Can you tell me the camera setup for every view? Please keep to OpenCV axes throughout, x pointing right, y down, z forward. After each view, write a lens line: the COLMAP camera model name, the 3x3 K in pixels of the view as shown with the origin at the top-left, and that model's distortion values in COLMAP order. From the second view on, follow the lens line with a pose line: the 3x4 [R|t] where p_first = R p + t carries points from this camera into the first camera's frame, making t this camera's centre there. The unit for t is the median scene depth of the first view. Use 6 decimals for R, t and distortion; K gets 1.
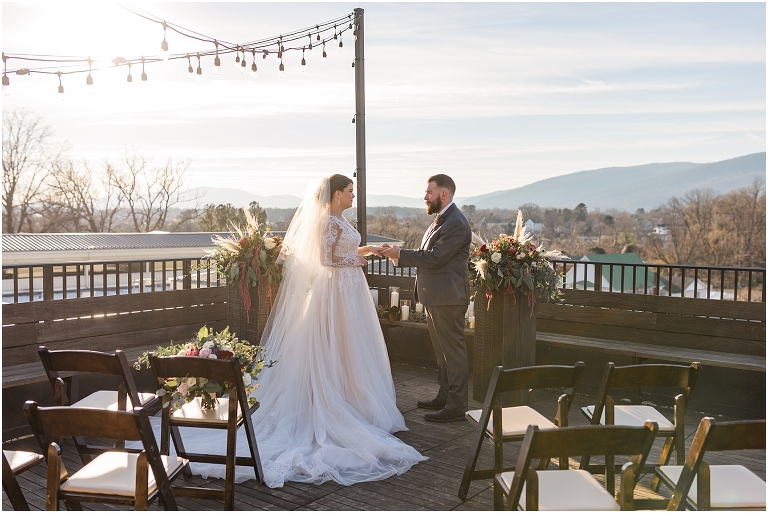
lens RADIAL K [[732.8, 0, 402.6], [0, 732.8, 254.7], [0, 0, 1]] dist [-0.007304, -0.007849]
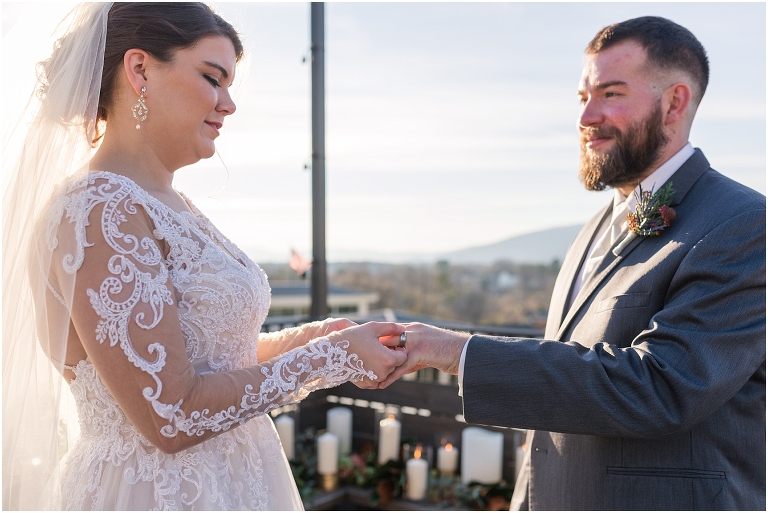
lens RADIAL K [[721.9, 0, 384.0], [0, 721.9, 256.5], [0, 0, 1]] dist [-0.004679, 0.001343]
pose [[0.999983, 0.002409, 0.005255, -0.020036], [-0.002029, 0.997453, -0.071304, -0.016288], [-0.005413, 0.071293, 0.997441, 0.727126]]
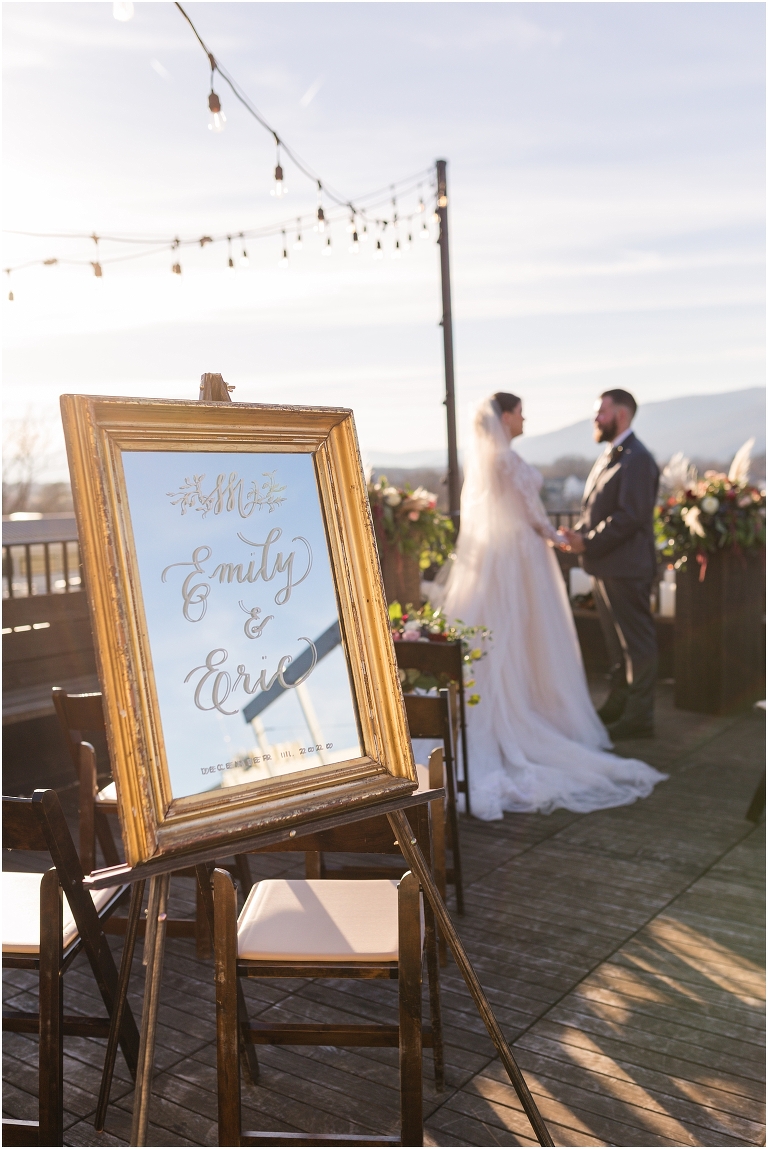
lens RADIAL K [[1080.0, 0, 387.2], [0, 1080.0, 590.7], [0, 0, 1]] dist [-0.004679, 0.001343]
pose [[0.999309, -0.037049, 0.002974, -0.180091], [0.036844, 0.997964, 0.052063, 0.018934], [-0.004897, -0.051918, 0.998639, -0.044581]]
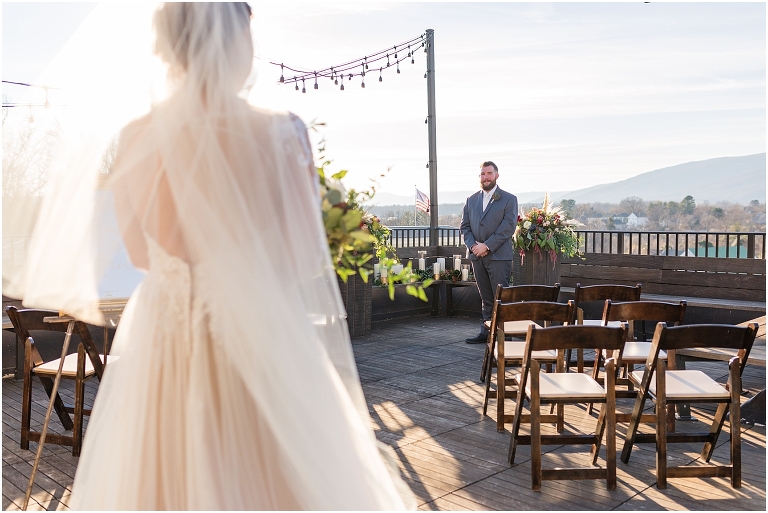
lens RADIAL K [[721.9, 0, 384.0], [0, 721.9, 256.5], [0, 0, 1]] dist [-0.004679, 0.001343]
pose [[0.987252, -0.004439, -0.159105, 0.075995], [0.005735, 0.999954, 0.007688, 0.045437], [0.159064, -0.008502, 0.987232, -0.283191]]
